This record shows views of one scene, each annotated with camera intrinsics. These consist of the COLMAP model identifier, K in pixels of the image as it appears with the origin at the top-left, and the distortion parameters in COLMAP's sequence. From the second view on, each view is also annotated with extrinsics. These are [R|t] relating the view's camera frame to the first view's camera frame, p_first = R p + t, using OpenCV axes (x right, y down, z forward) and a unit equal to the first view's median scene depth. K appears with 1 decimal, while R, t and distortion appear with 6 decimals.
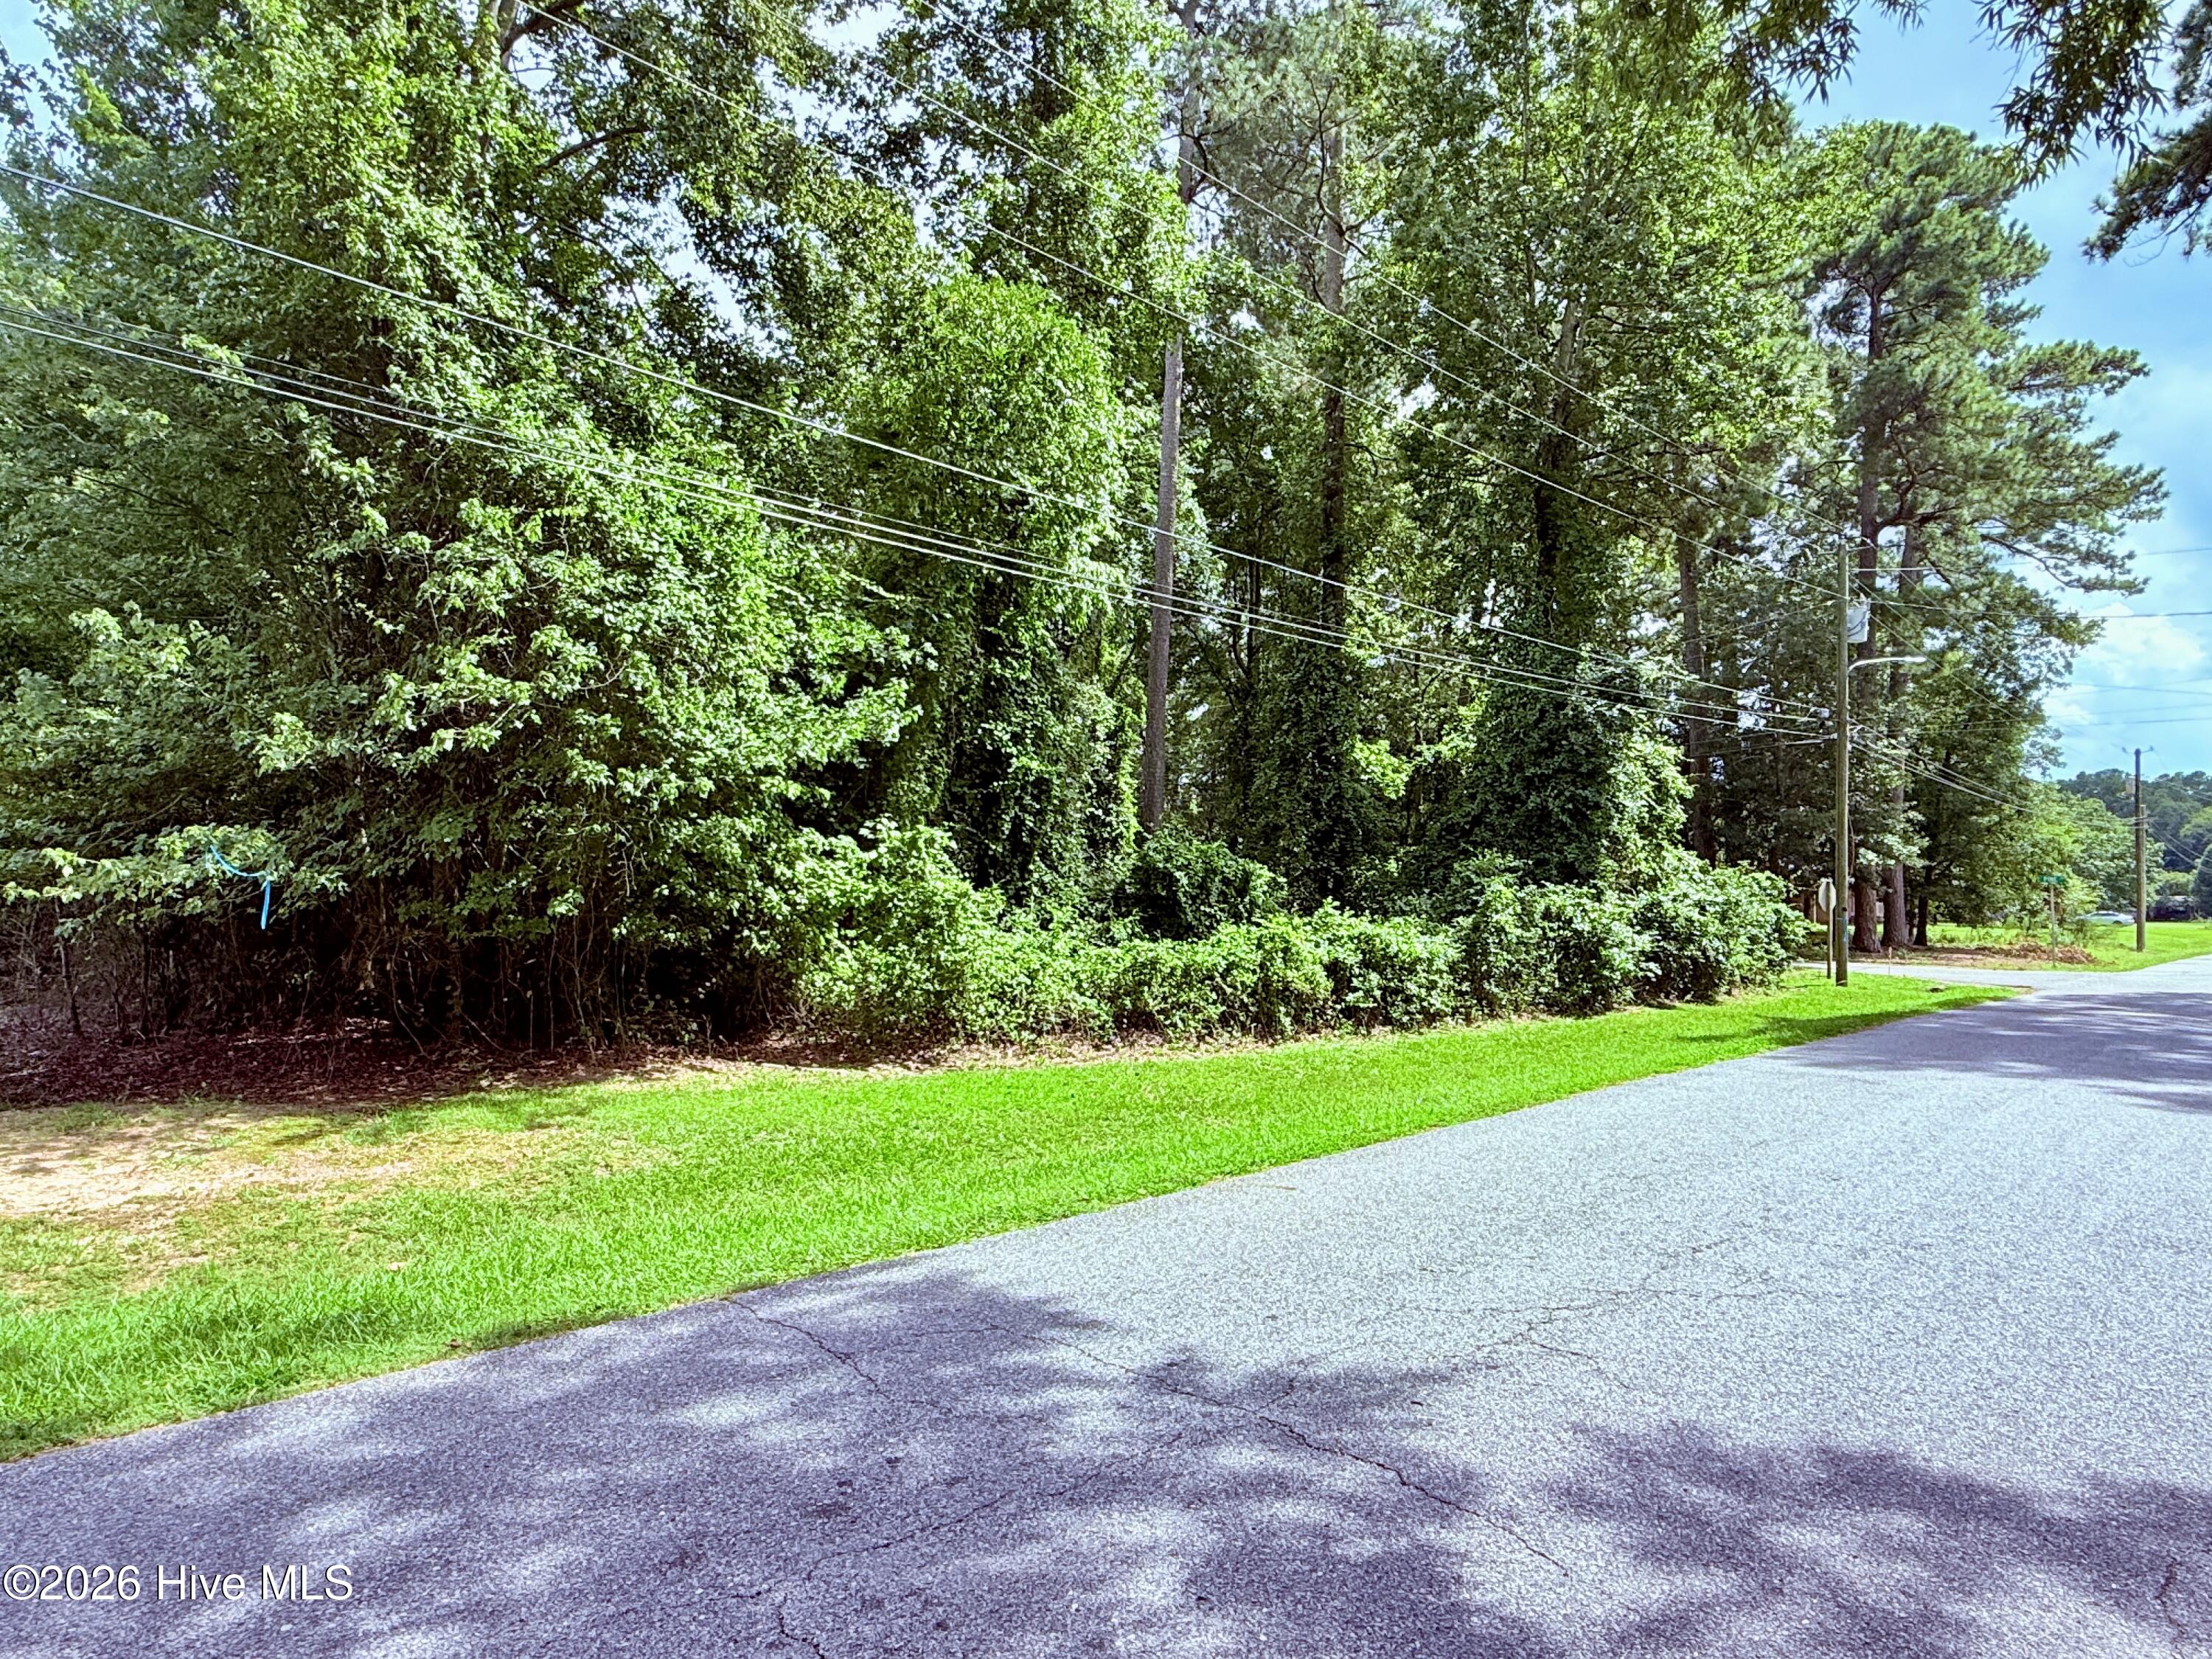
lens RADIAL K [[1335.1, 0, 1106.3], [0, 1335.1, 838.9], [0, 0, 1]] dist [-0.001452, -0.001570]
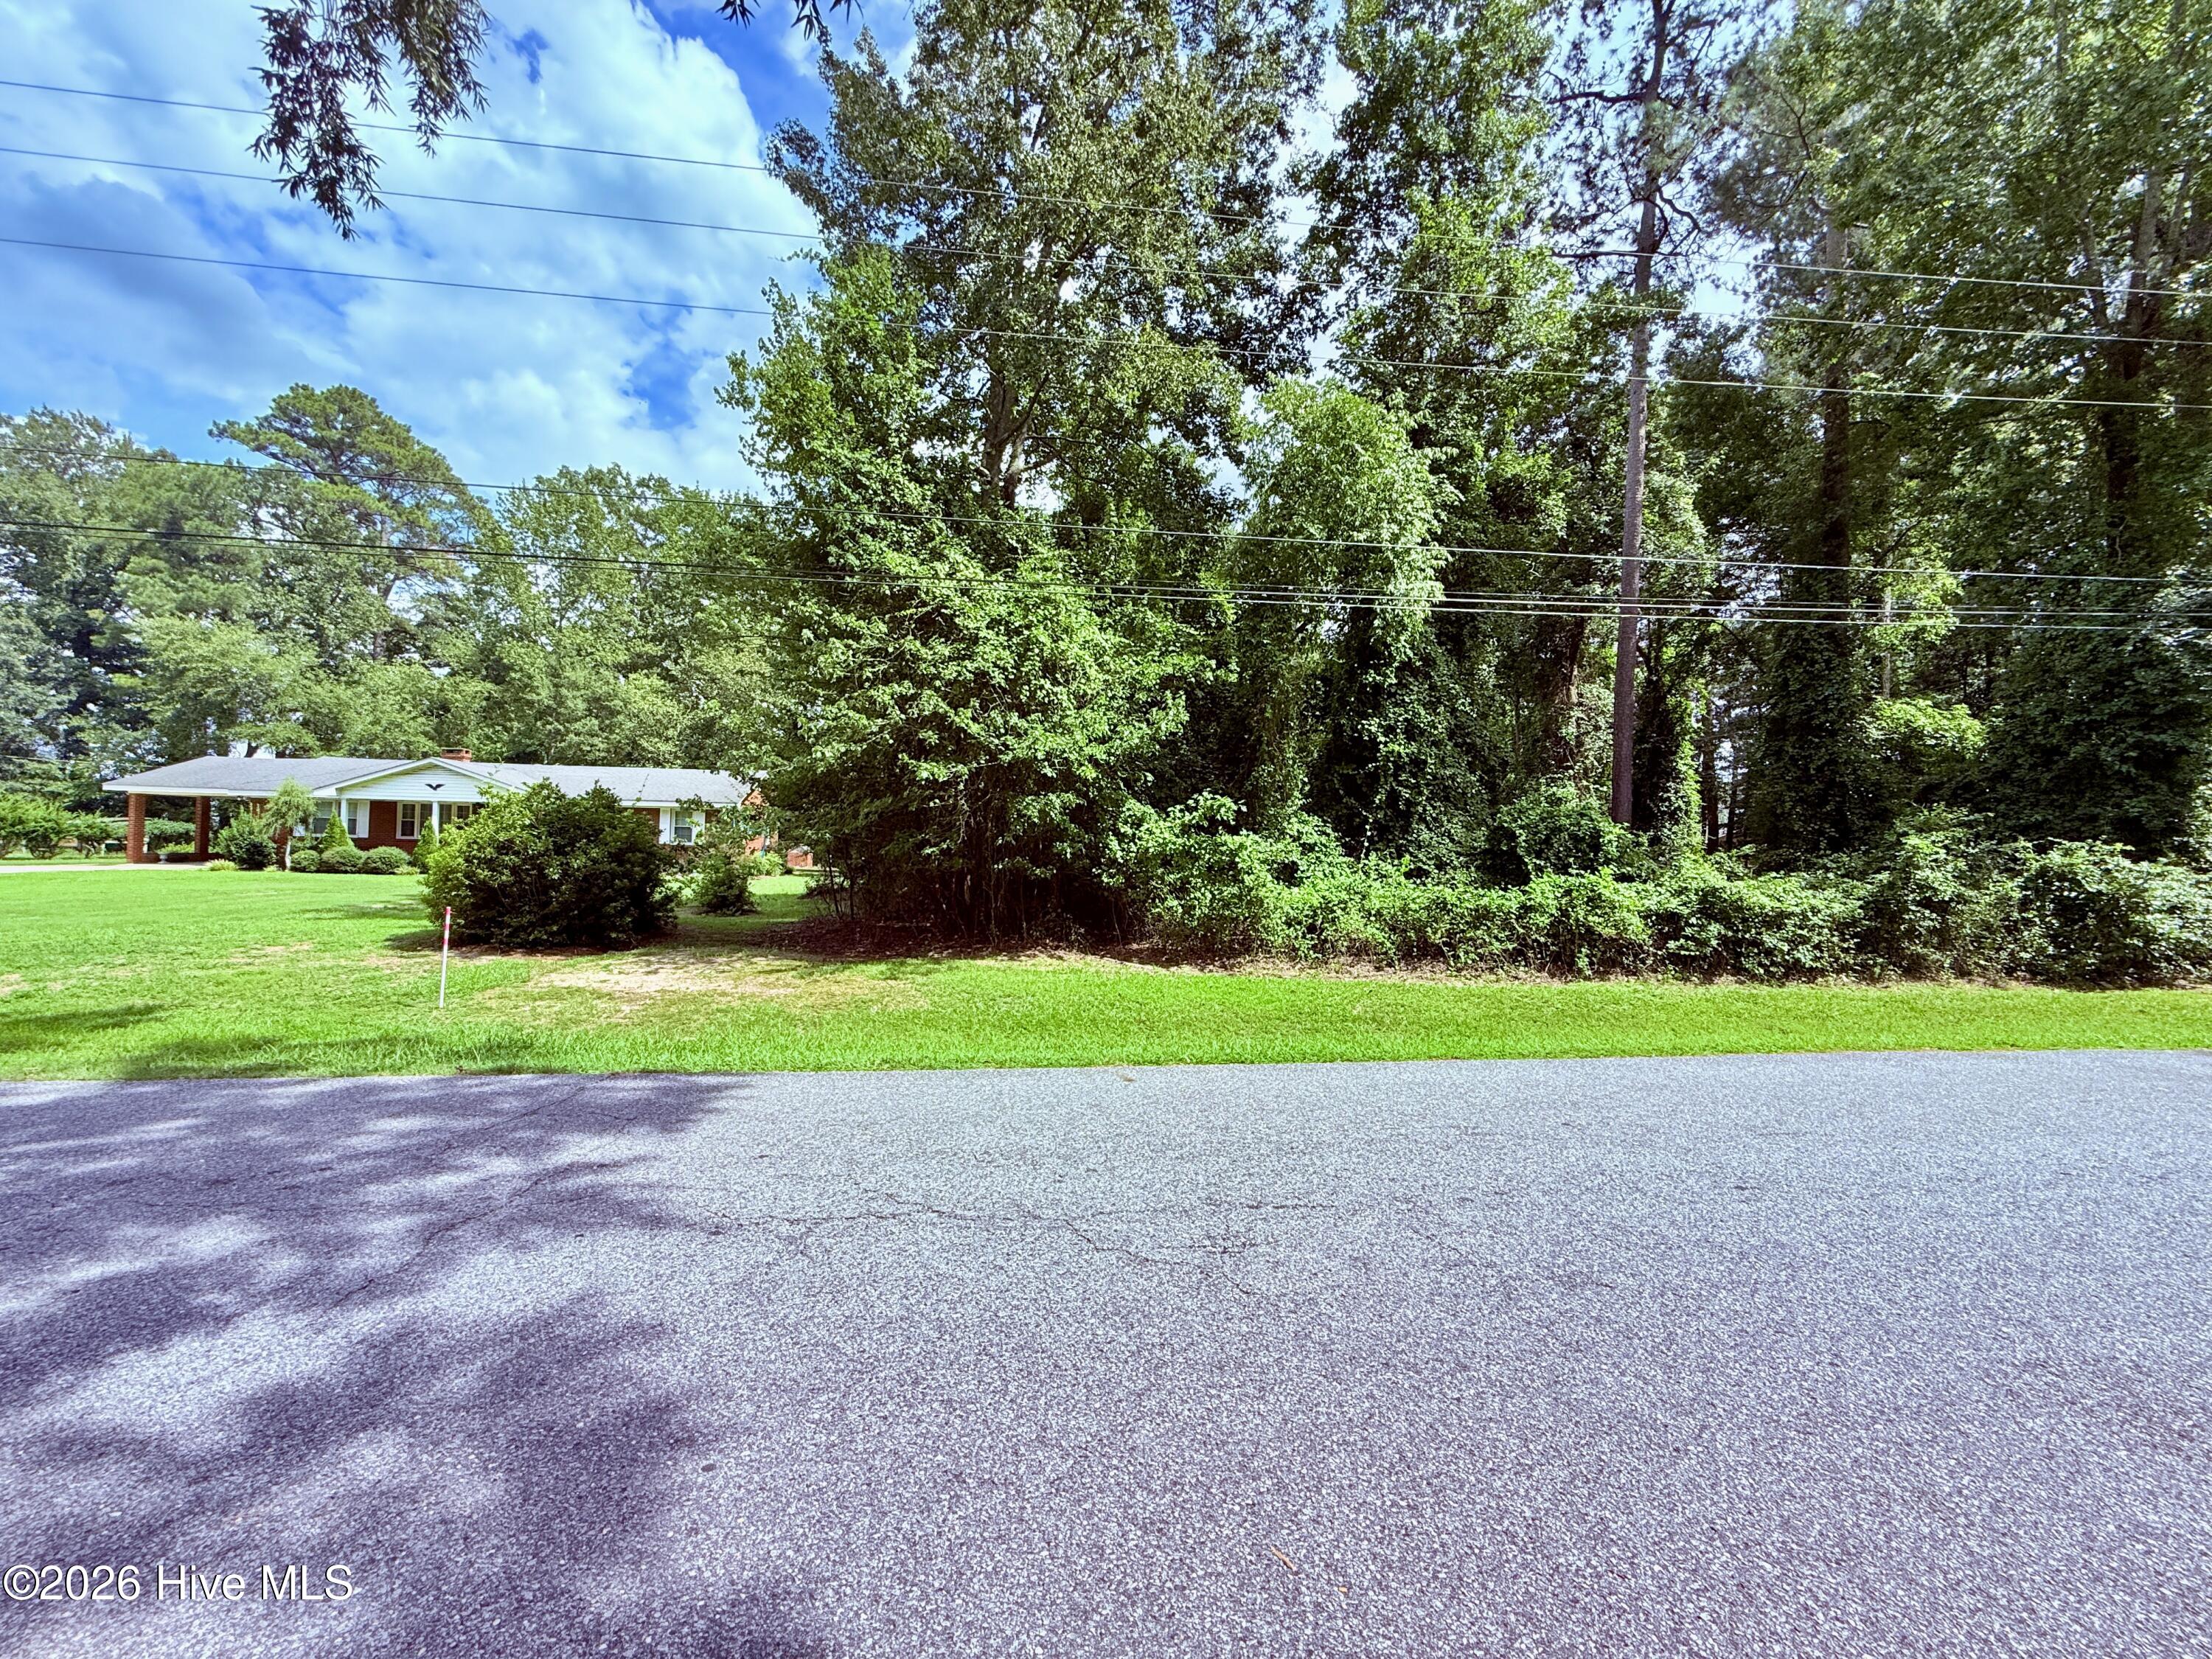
lens RADIAL K [[876.3, 0, 1100.7], [0, 876.3, 829.3], [0, 0, 1]] dist [0.000454, -0.000397]
pose [[0.775815, -0.017643, -0.630713, 0.195005], [0.020285, 0.999790, -0.003015, 0.014266], [0.630634, -0.010455, 0.776010, 0.125764]]
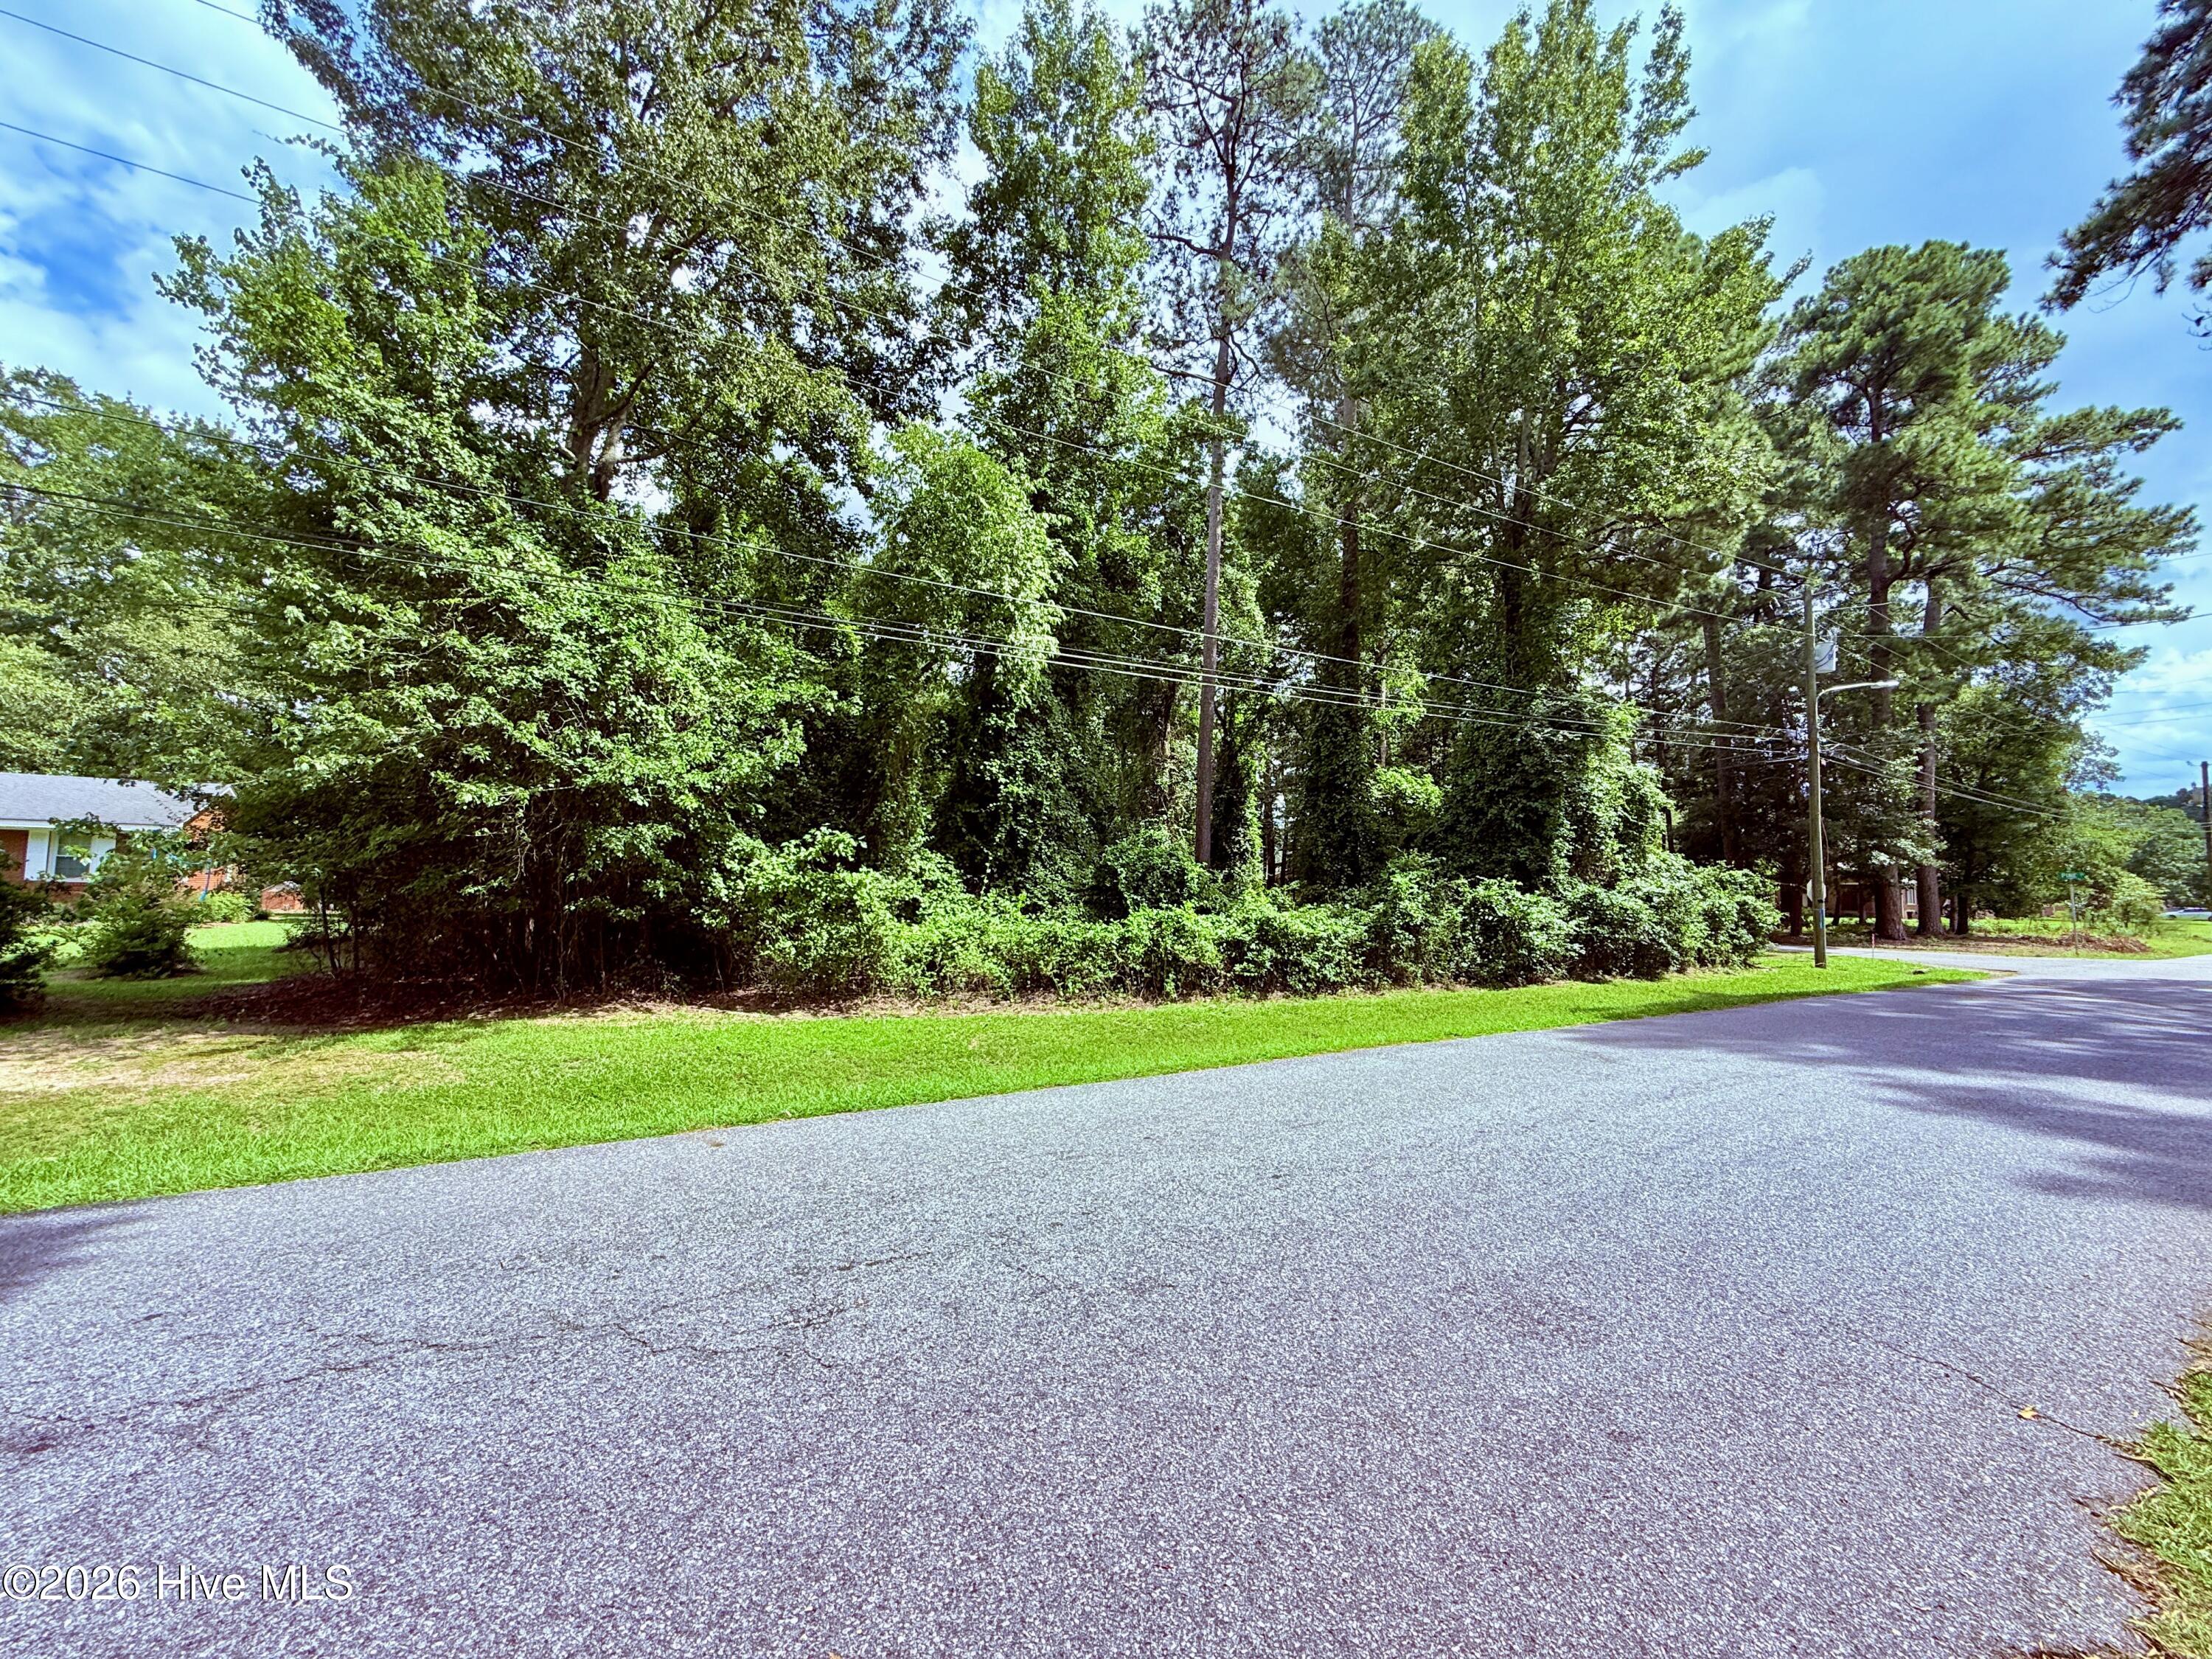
lens RADIAL K [[876.3, 0, 1100.7], [0, 876.3, 829.3], [0, 0, 1]] dist [0.000454, -0.000397]
pose [[0.964751, -0.022304, -0.262217, 0.198367], [0.013037, 0.999229, -0.037030, 0.013705], [0.262841, 0.032306, 0.964298, 0.129957]]
